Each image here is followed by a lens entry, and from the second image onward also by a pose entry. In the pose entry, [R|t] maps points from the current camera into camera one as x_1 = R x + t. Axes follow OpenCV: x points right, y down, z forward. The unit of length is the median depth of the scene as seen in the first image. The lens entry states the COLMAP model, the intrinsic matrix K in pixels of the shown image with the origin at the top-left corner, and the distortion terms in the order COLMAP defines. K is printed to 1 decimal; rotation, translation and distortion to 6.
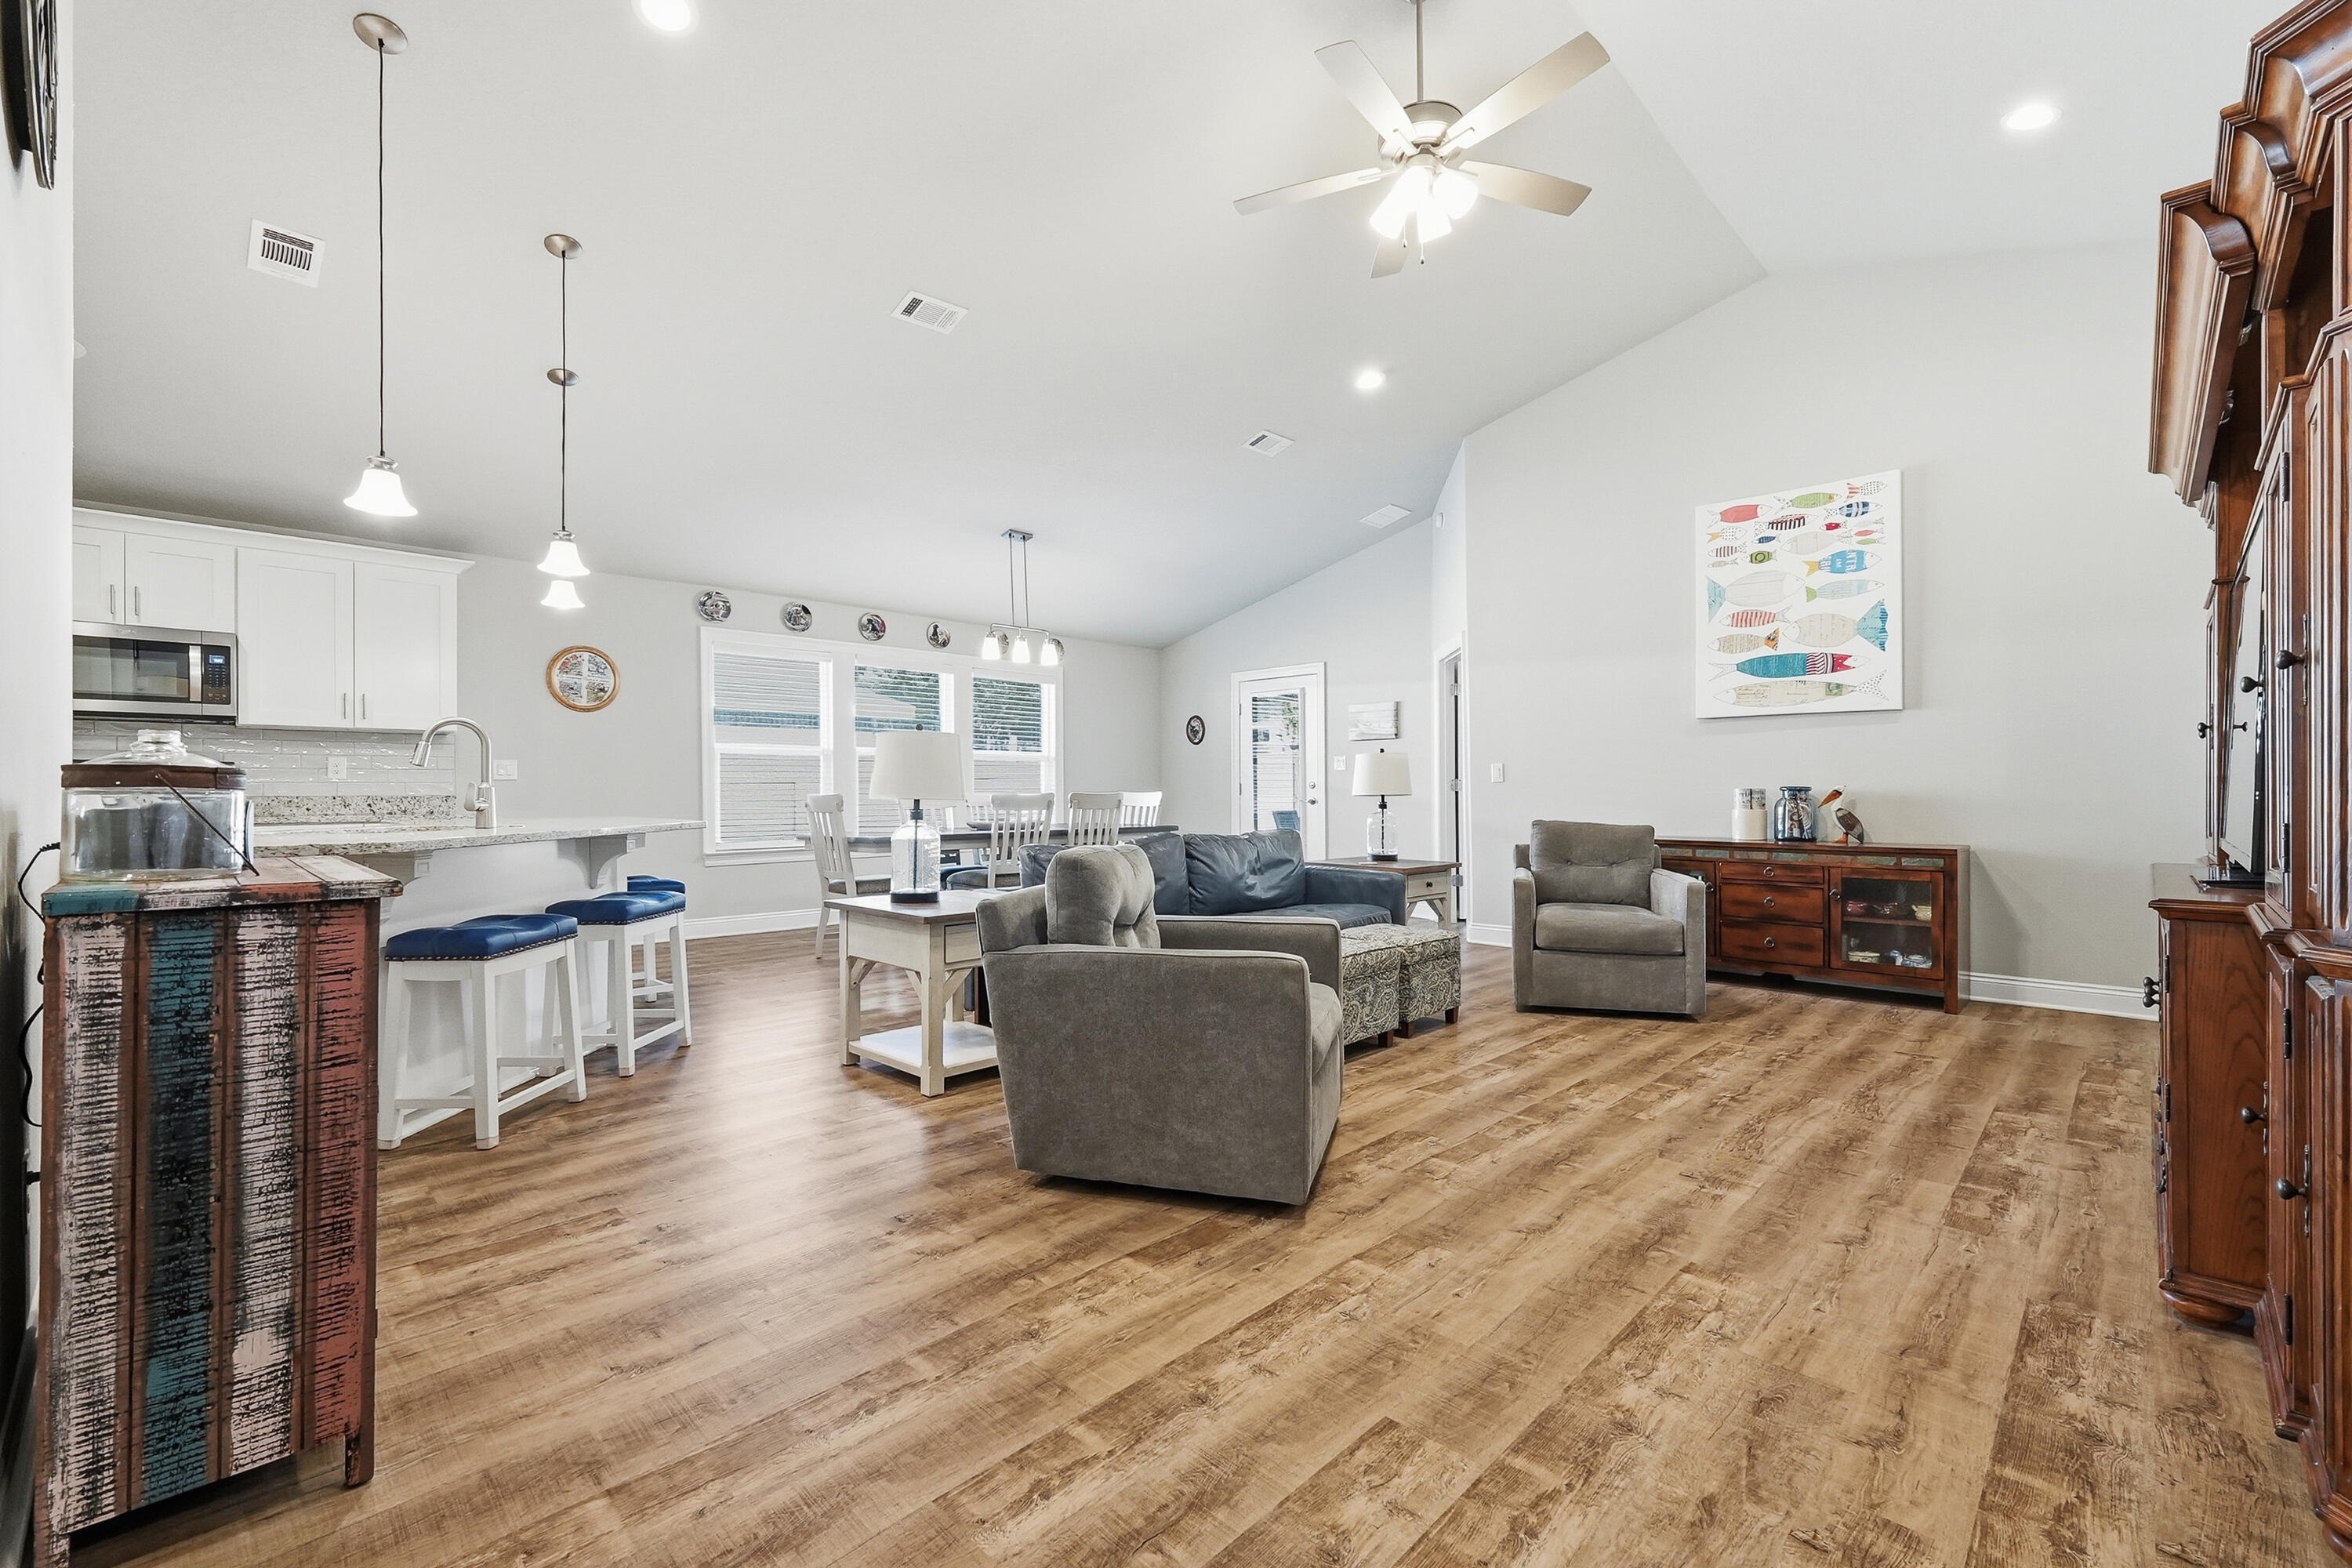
lens RADIAL K [[1012.0, 0, 1196.0], [0, 1012.0, 786.5], [0, 0, 1]] dist [-0.004843, 0.003207]
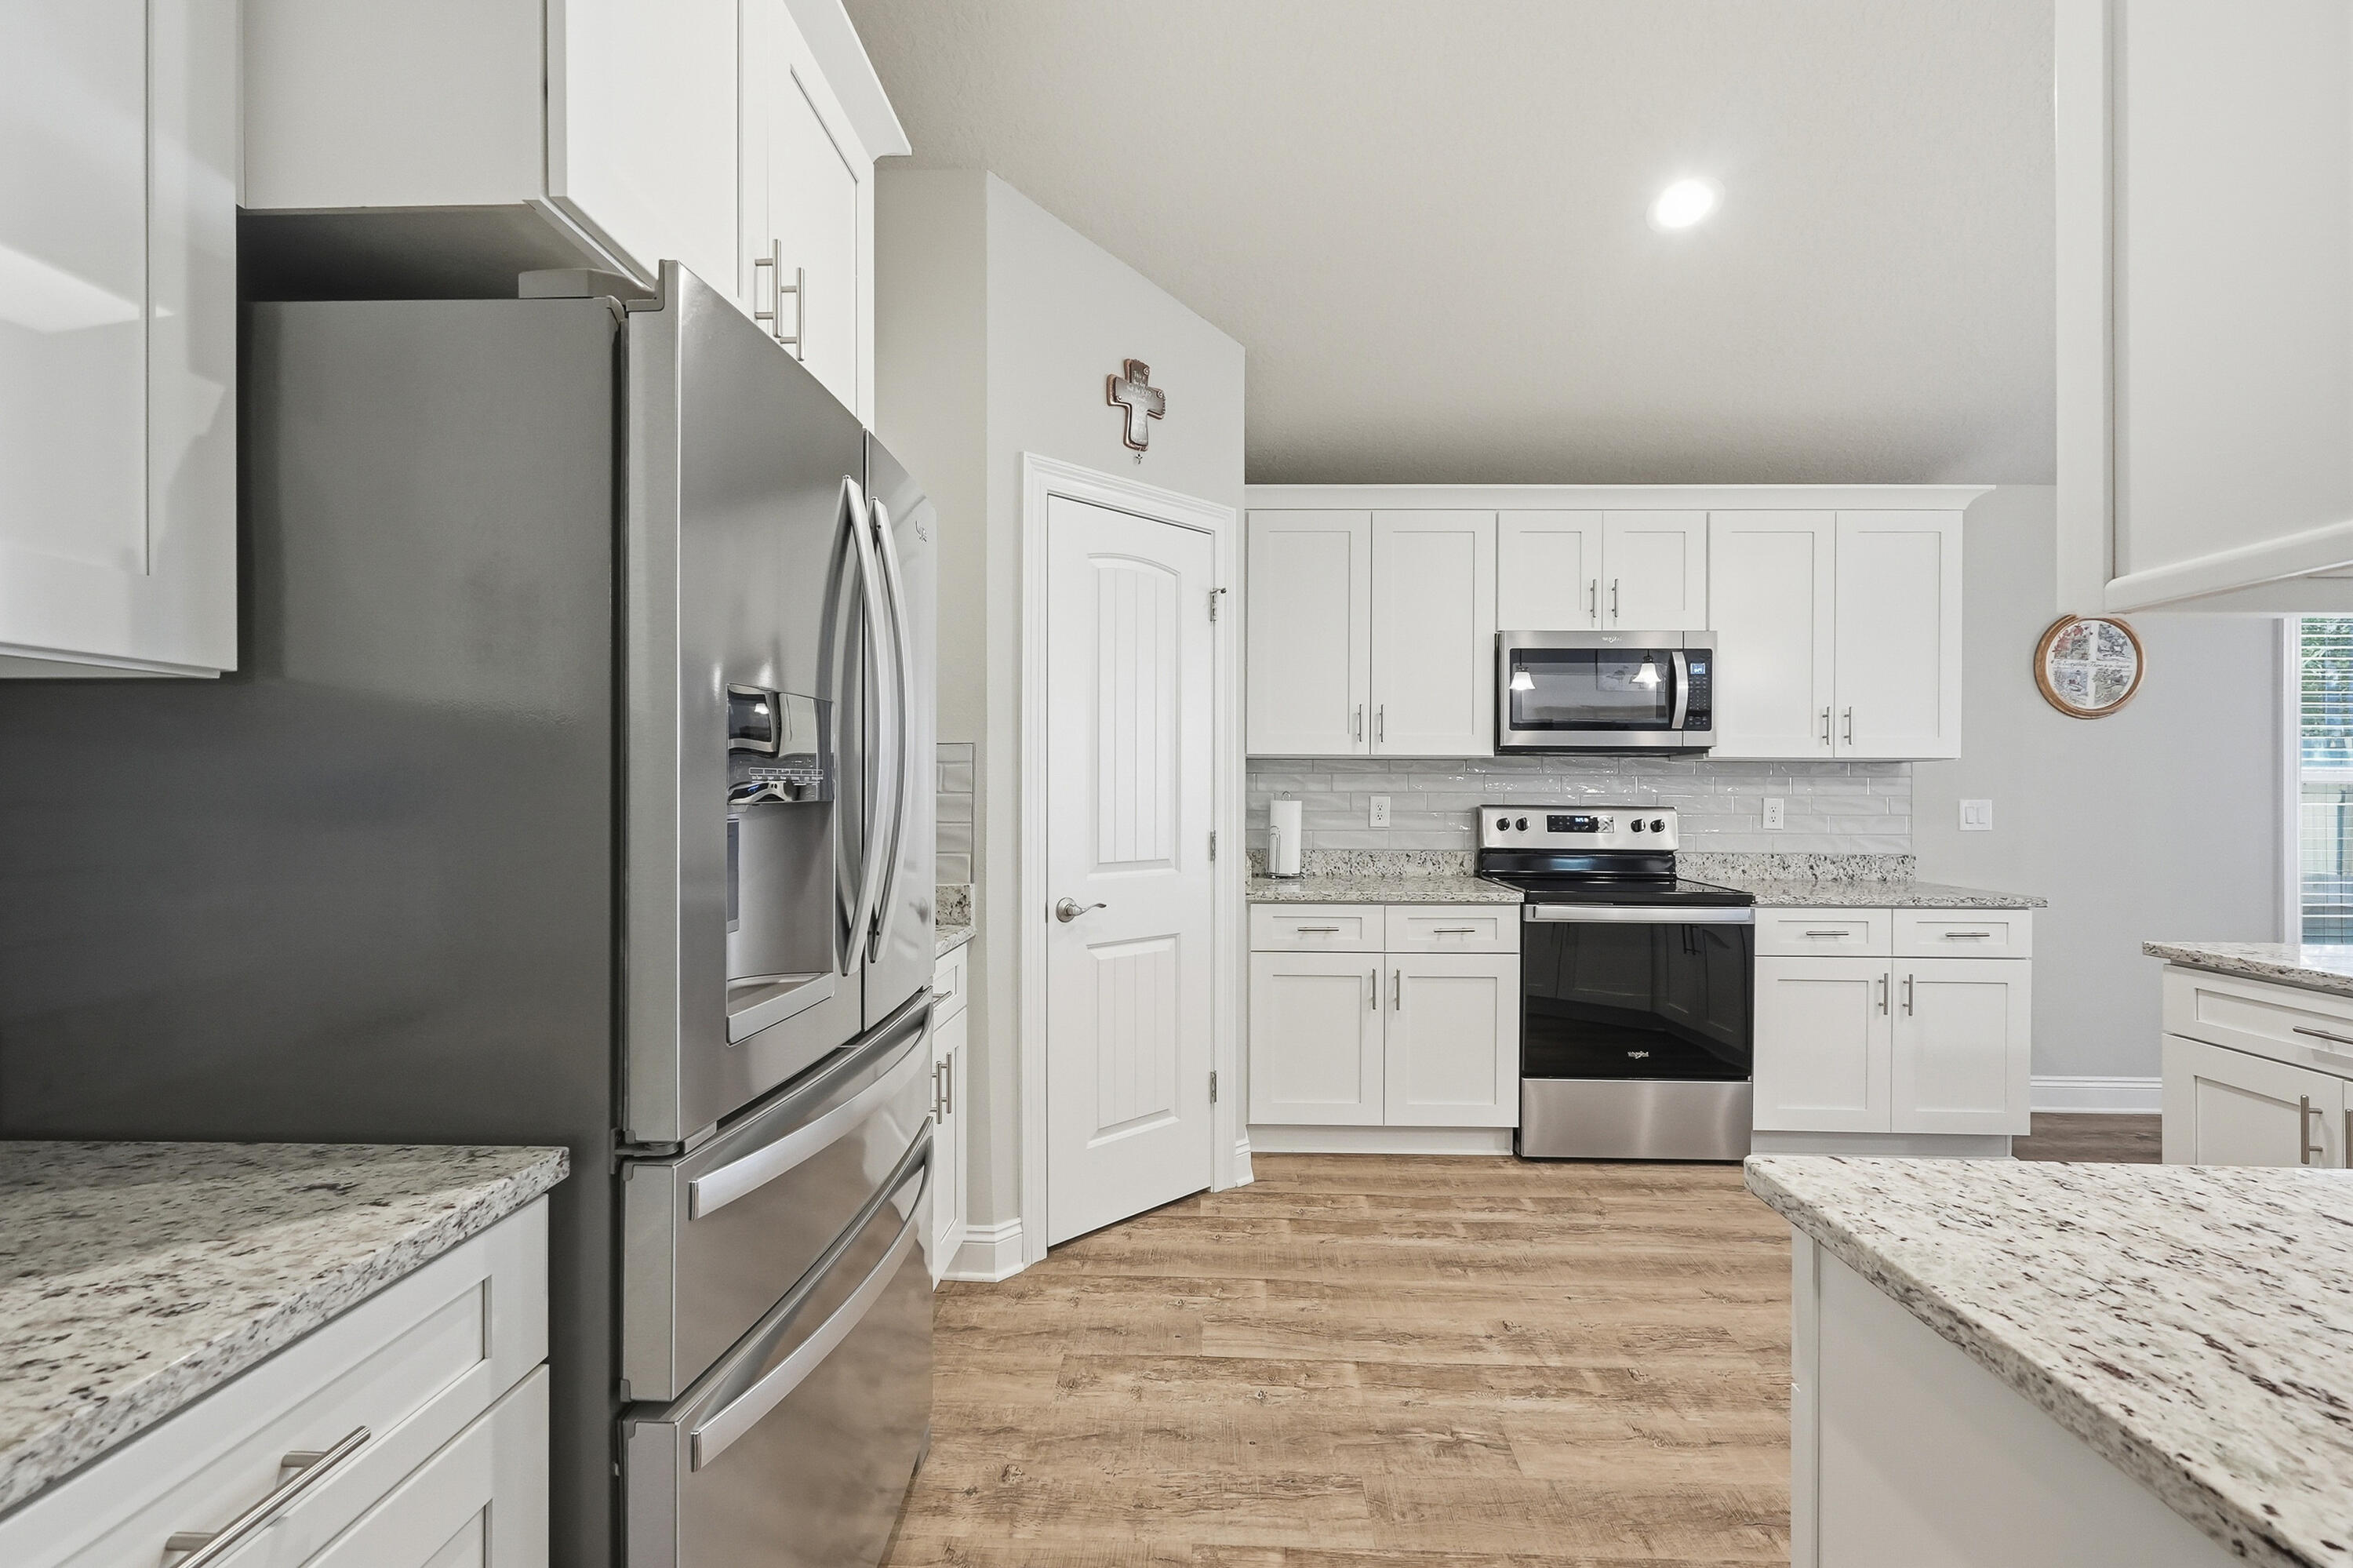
lens RADIAL K [[1012.5, 0, 1181.7], [0, 1012.5, 793.4], [0, 0, 1]] dist [-0.004843, 0.003207]
pose [[0.683225, 0.012225, -0.730106, -0.654020], [-0.004816, 0.999914, 0.012236, -0.041496], [0.730192, -0.004843, 0.683225, 0.227019]]
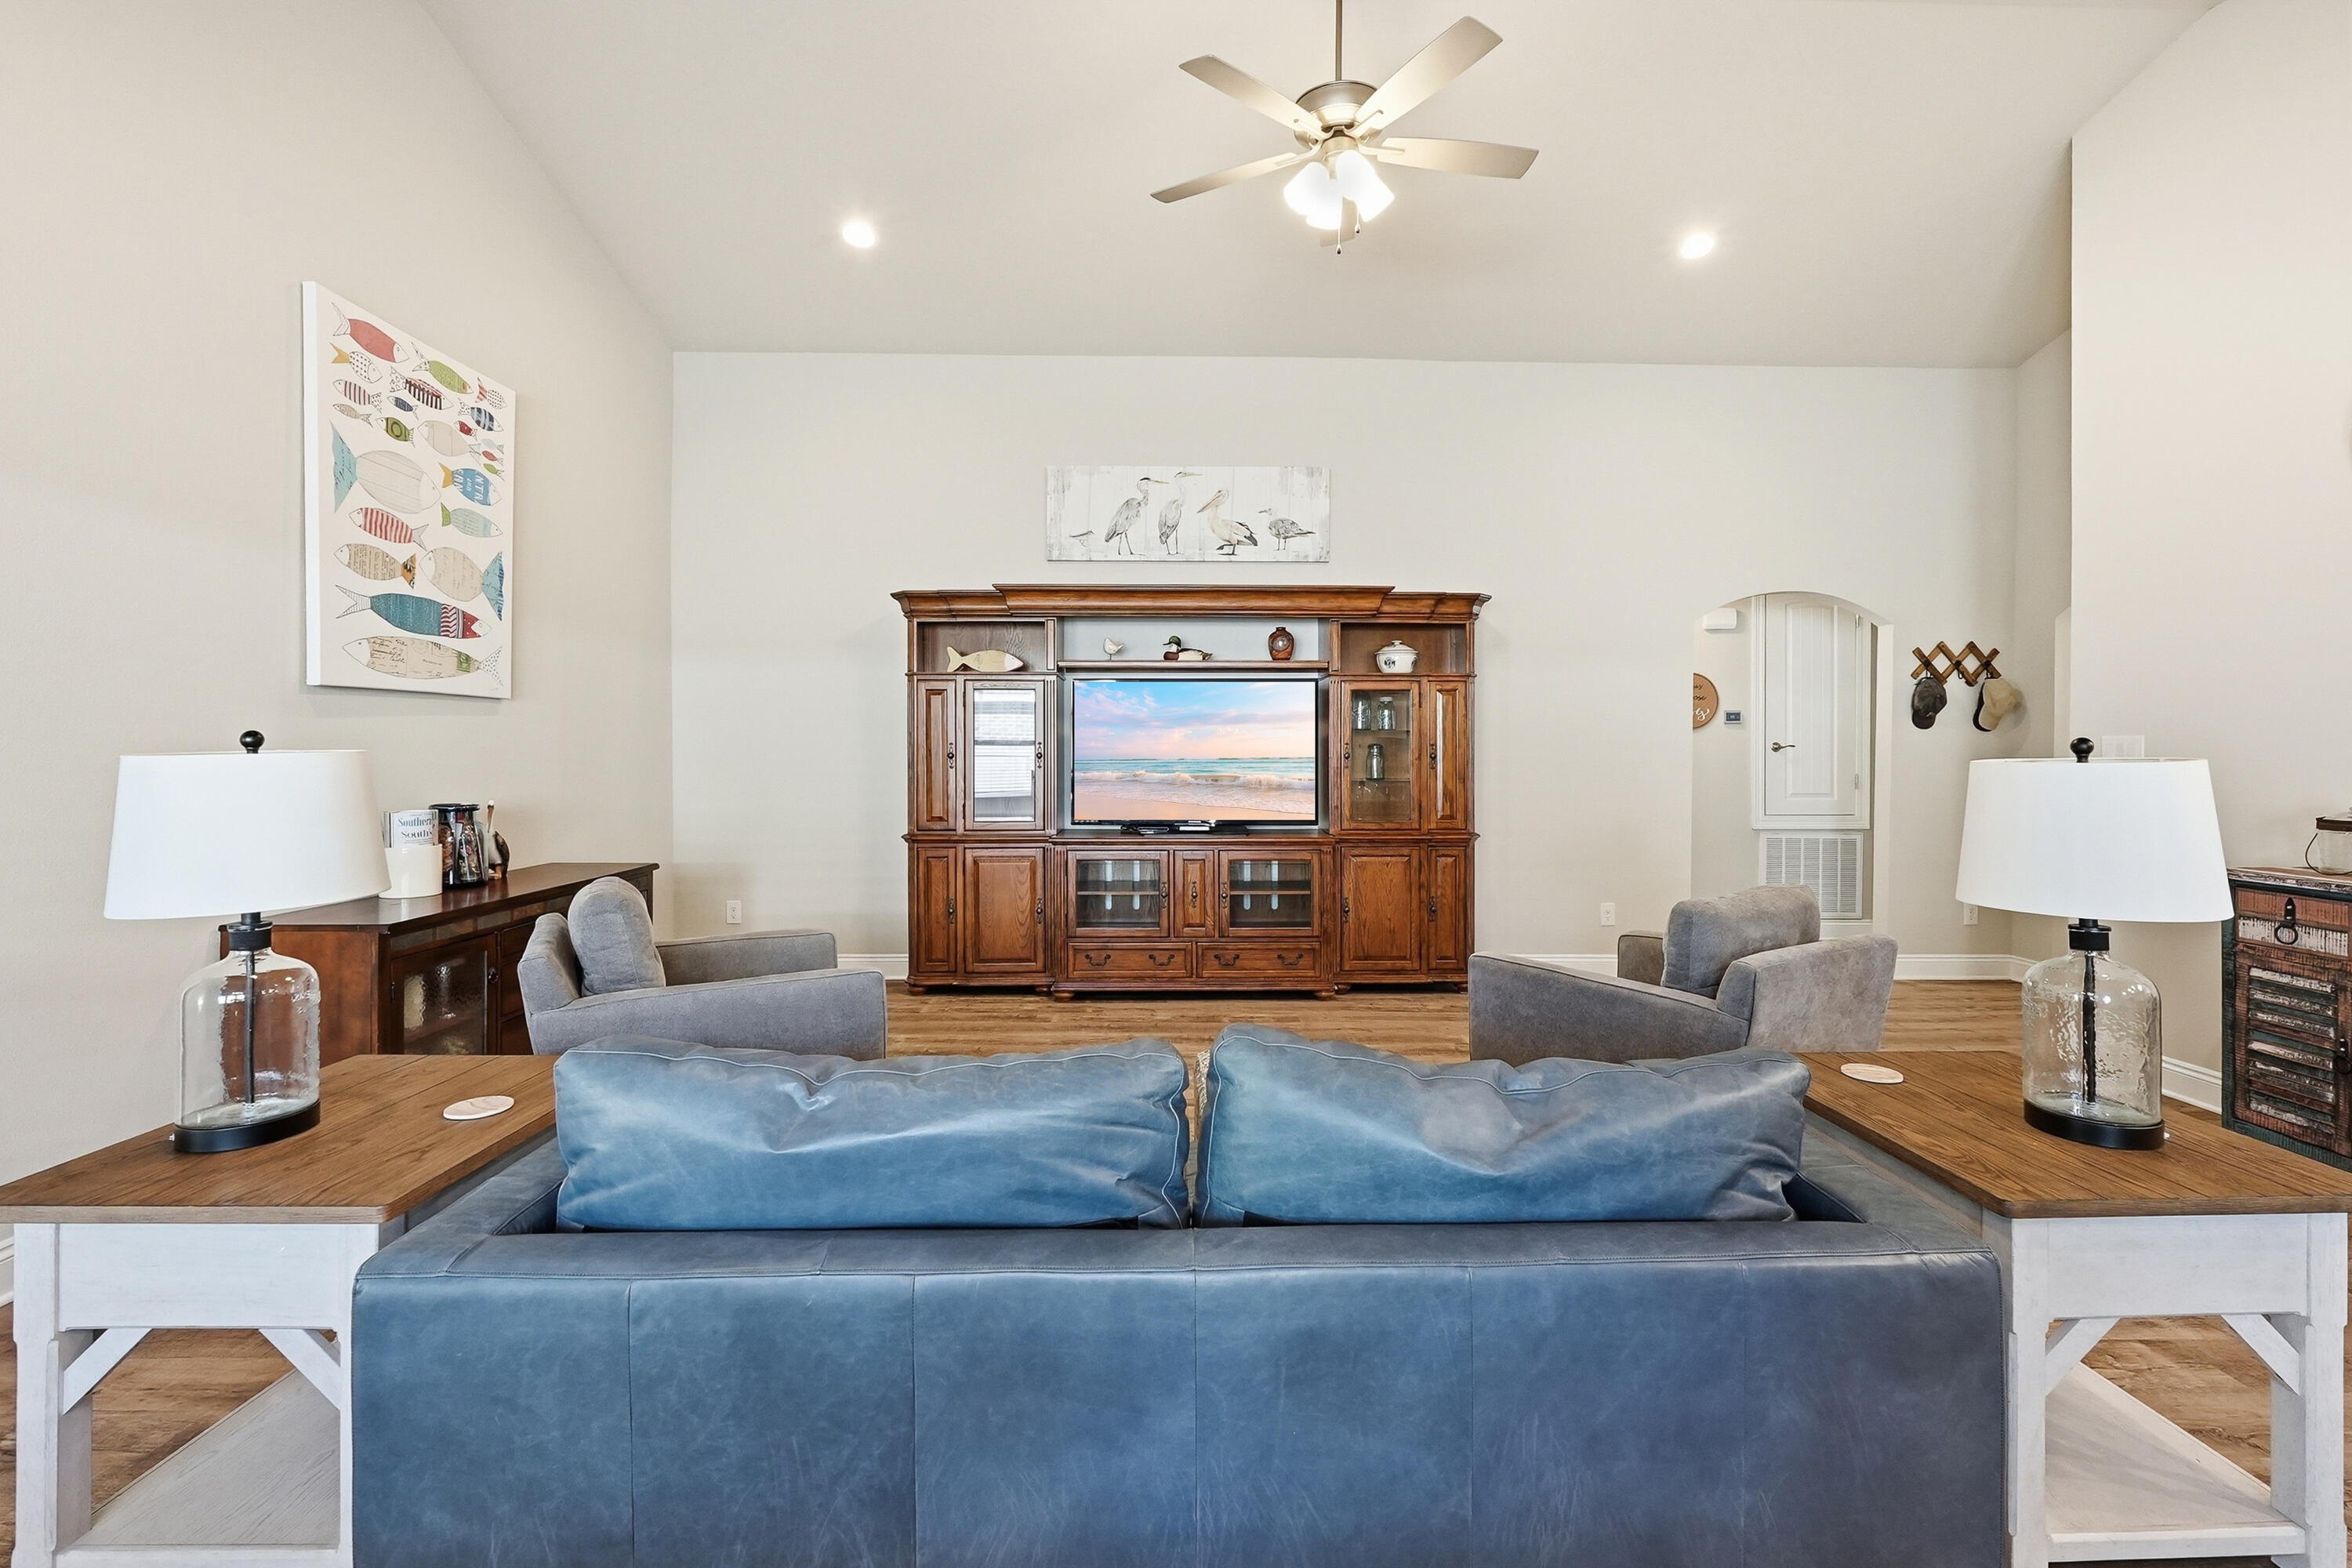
lens RADIAL K [[1012.0, 0, 1170.3], [0, 1012.0, 750.3], [0, 0, 1]] dist [-0.004843, 0.003207]
pose [[-0.707559, -0.009889, 0.706585, -0.211282], [-0.010512, 0.999939, 0.003468, -0.042251], [-0.706576, -0.004974, -0.707619, 1.141735]]
